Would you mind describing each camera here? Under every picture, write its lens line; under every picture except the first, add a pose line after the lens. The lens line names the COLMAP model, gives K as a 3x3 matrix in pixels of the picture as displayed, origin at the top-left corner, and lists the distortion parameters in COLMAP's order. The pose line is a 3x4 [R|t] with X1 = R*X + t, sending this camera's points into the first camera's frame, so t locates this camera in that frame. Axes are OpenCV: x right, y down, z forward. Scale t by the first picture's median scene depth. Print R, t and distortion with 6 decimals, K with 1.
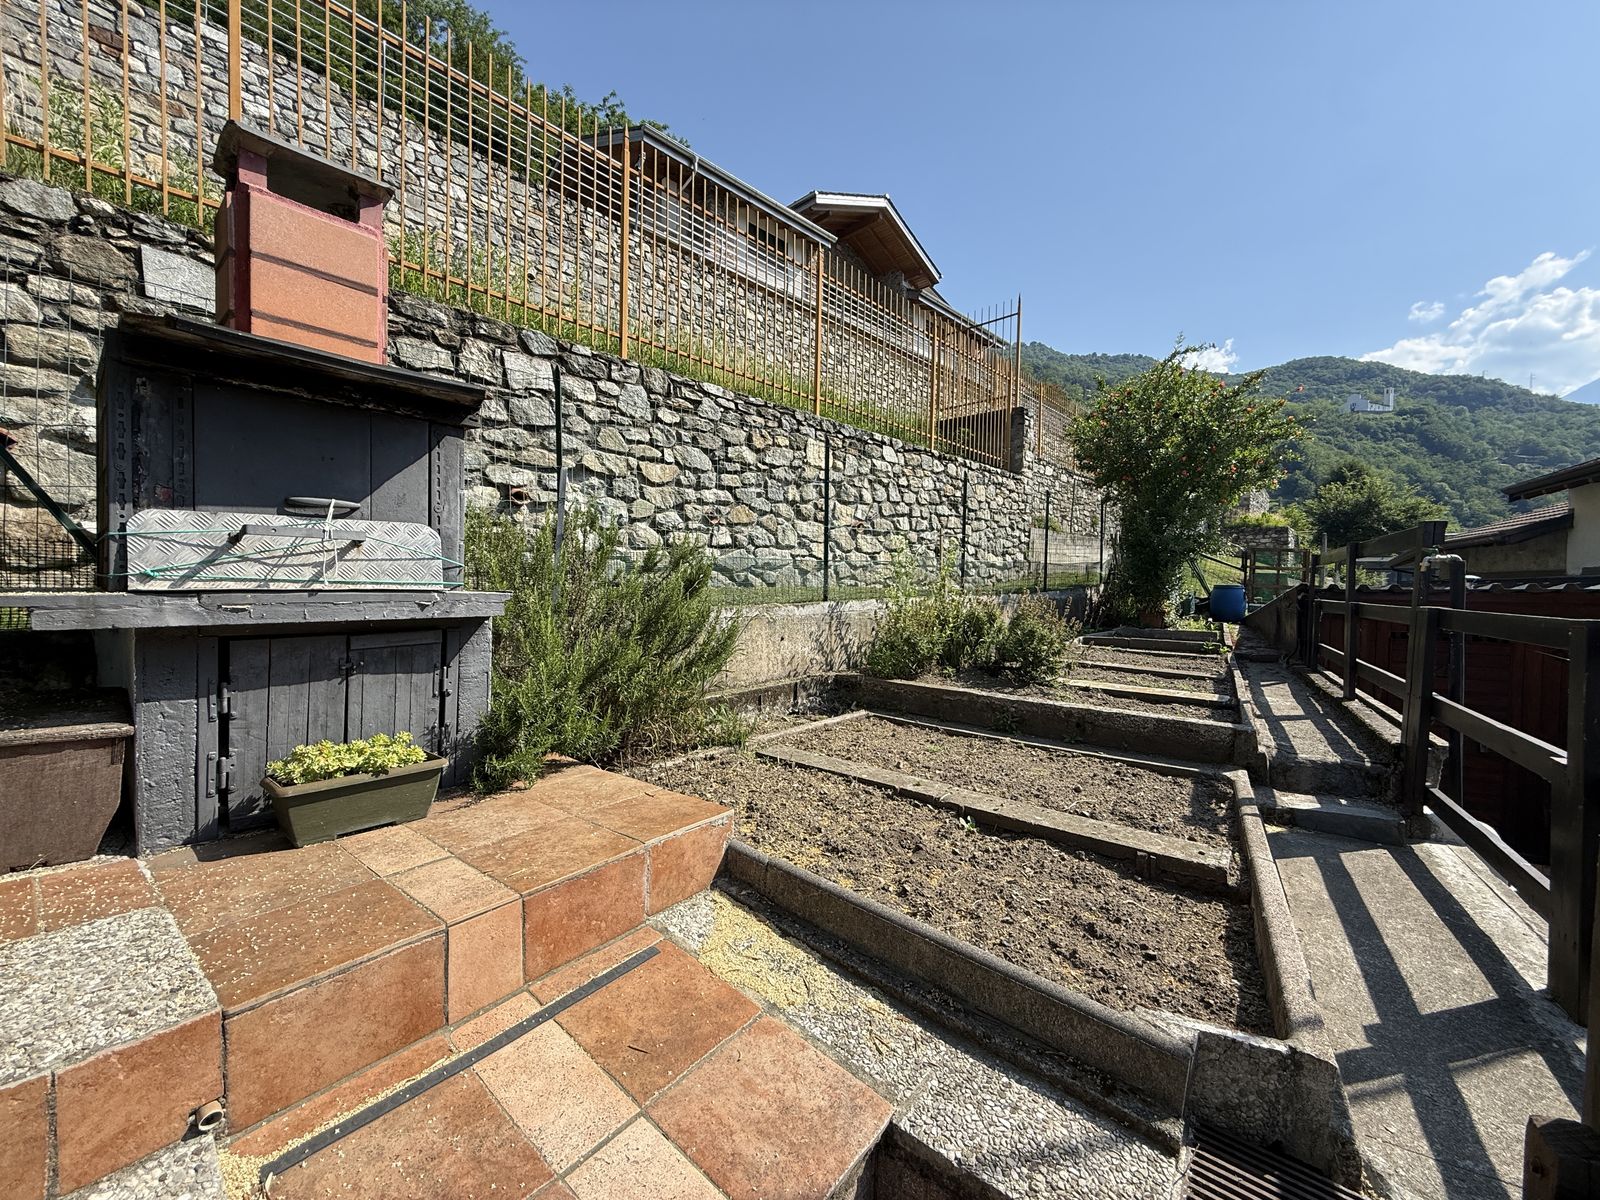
lens RADIAL K [[638.0, 0, 798.0], [0, 638.0, 600.1], [0, 0, 1]] dist [0.001574, -0.000678]
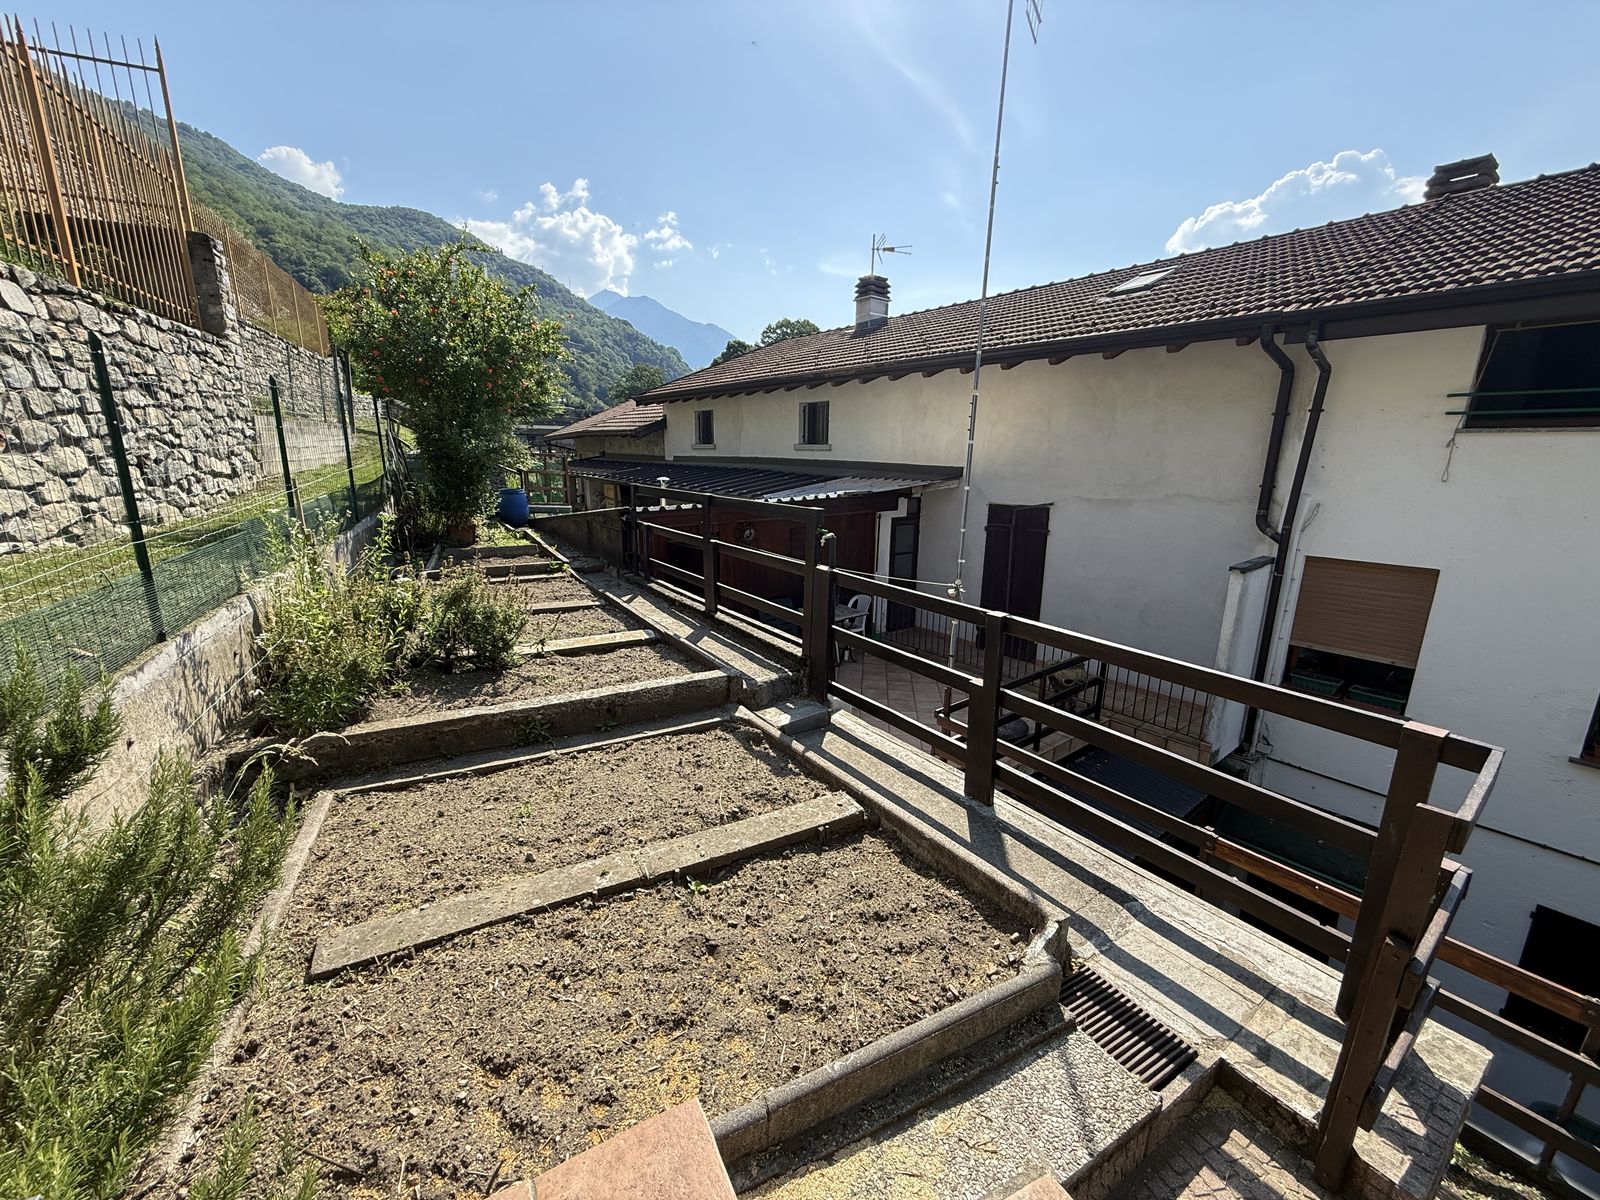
lens RADIAL K [[638.0, 0, 798.0], [0, 638.0, 600.1], [0, 0, 1]] dist [0.001574, -0.000678]
pose [[0.390197, -0.221418, 0.893712, -0.137394], [0.017757, 0.972283, 0.233132, -0.091398], [-0.920560, -0.075097, 0.383313, 0.158112]]
